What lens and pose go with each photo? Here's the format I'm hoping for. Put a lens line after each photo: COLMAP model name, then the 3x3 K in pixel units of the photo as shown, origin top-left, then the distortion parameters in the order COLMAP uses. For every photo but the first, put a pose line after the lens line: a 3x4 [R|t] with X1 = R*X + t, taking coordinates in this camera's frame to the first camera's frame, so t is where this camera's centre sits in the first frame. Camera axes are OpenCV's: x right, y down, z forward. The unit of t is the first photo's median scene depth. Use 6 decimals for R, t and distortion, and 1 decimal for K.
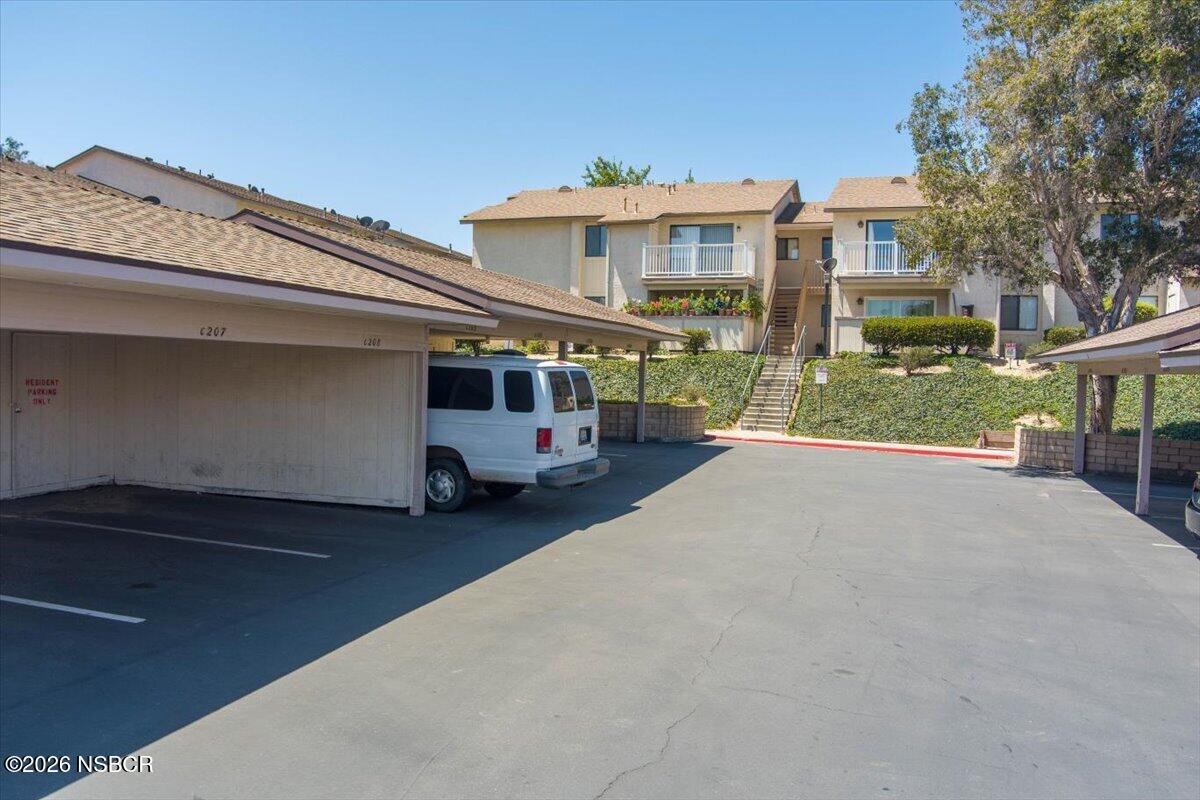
lens RADIAL K [[961.3, 0, 603.1], [0, 961.3, 424.3], [0, 0, 1]] dist [-0.065480, 0.004869]
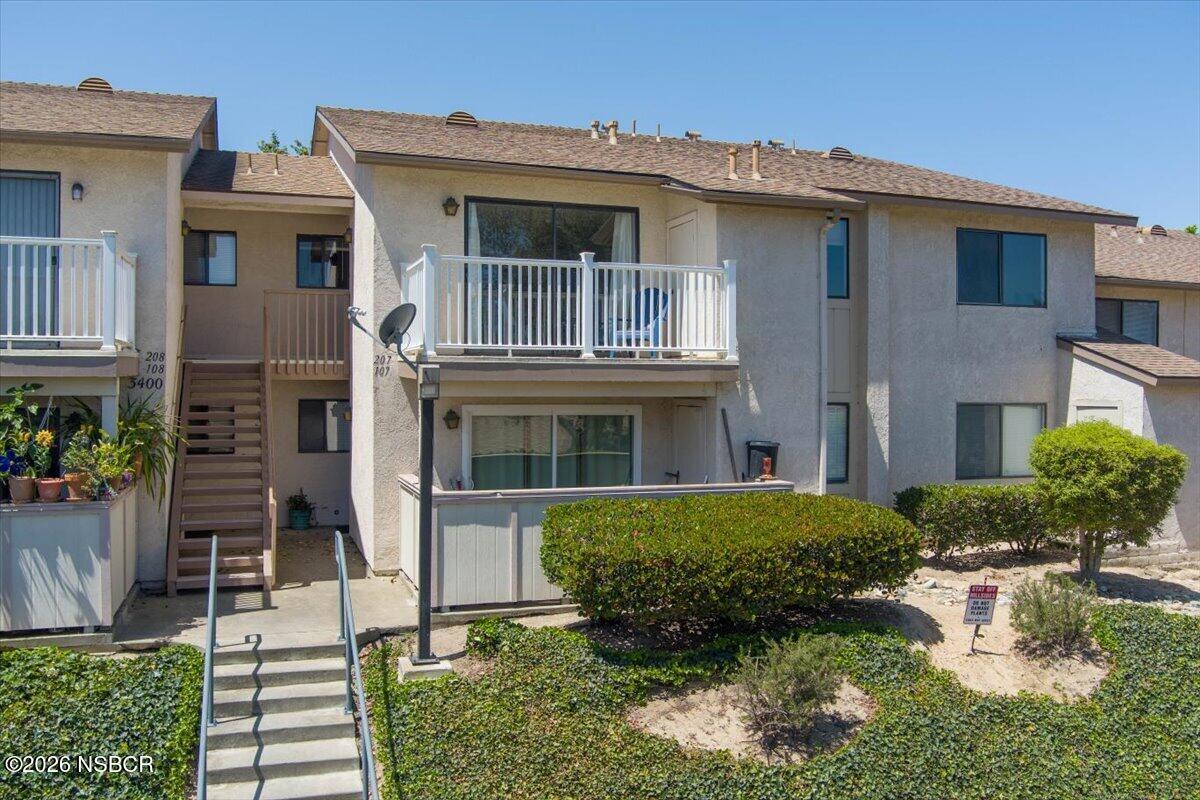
lens RADIAL K [[1013.4, 0, 600.0], [0, 1013.4, 400.0], [0, 0, 1]] dist [-0.070215, 0.005551]
pose [[0.802300, -0.021373, 0.596539, 0.088268], [0.041556, 0.998934, -0.020099, -0.128873], [-0.595473, 0.040915, 0.802332, 0.675332]]
